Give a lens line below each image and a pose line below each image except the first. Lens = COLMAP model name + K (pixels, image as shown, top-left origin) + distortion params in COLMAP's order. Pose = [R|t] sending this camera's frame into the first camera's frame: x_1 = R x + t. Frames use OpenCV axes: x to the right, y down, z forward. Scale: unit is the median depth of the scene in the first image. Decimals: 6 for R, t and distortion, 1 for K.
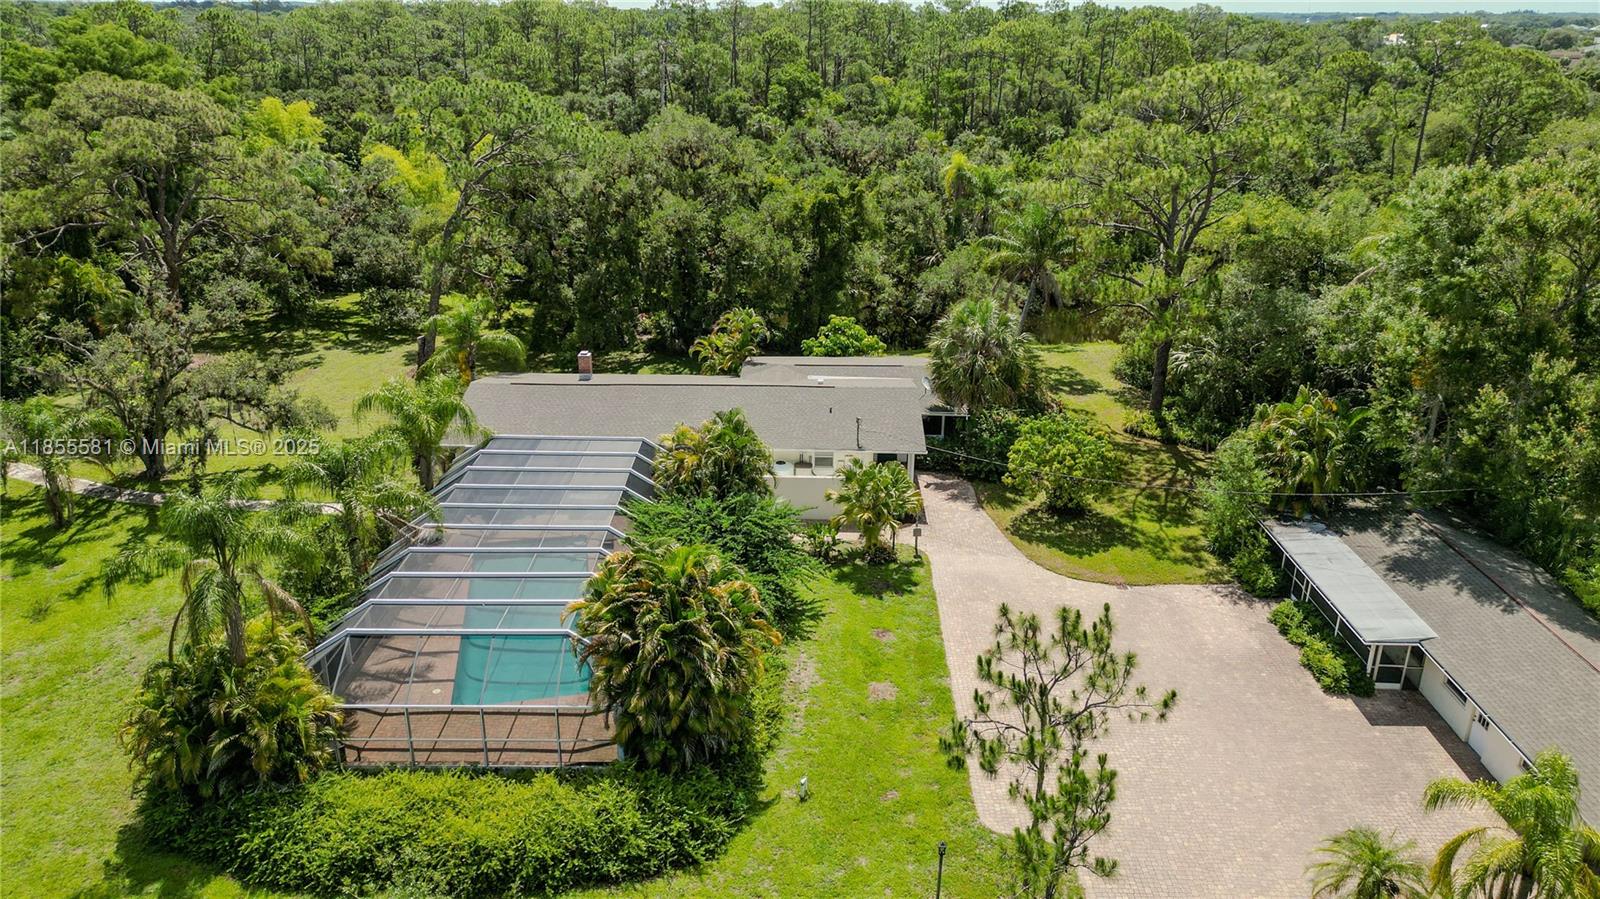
lens RADIAL K [[1121.1, 0, 800.0], [0, 1121.1, 449.5], [0, 0, 1]] dist [0.070676, -0.070324]
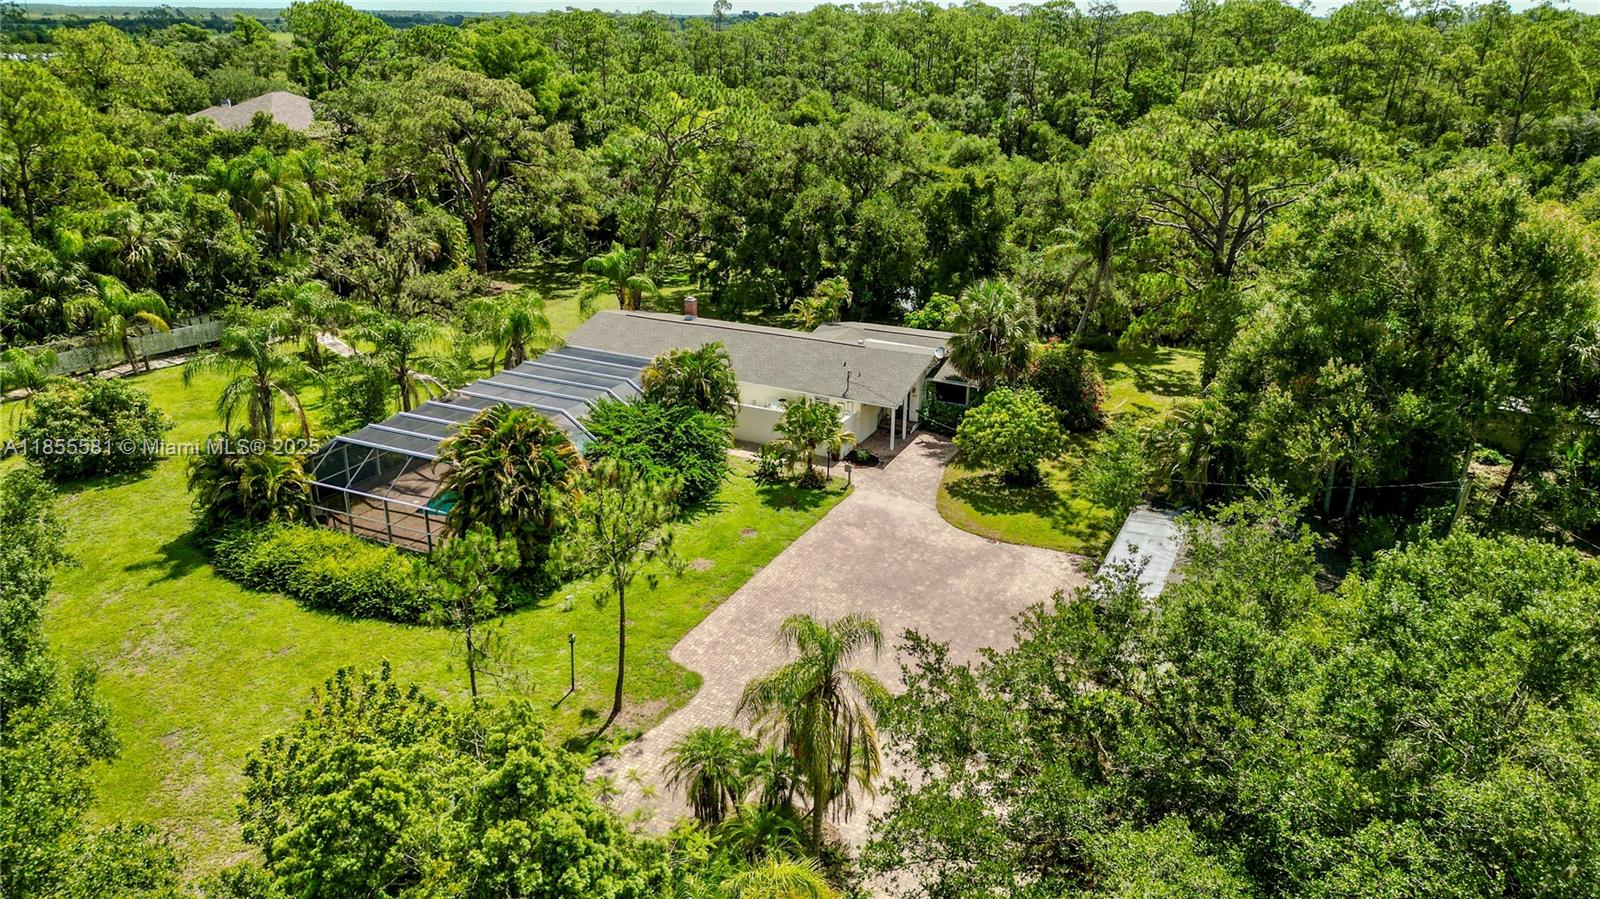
lens RADIAL K [[1121.1, 0, 800.0], [0, 1121.1, 449.5], [0, 0, 1]] dist [0.070676, -0.070324]
pose [[0.908455, 0.149828, -0.390206, 0.447974], [-0.152023, 0.988049, 0.025451, 0.029216], [0.389356, 0.036200, 0.920376, -0.069164]]
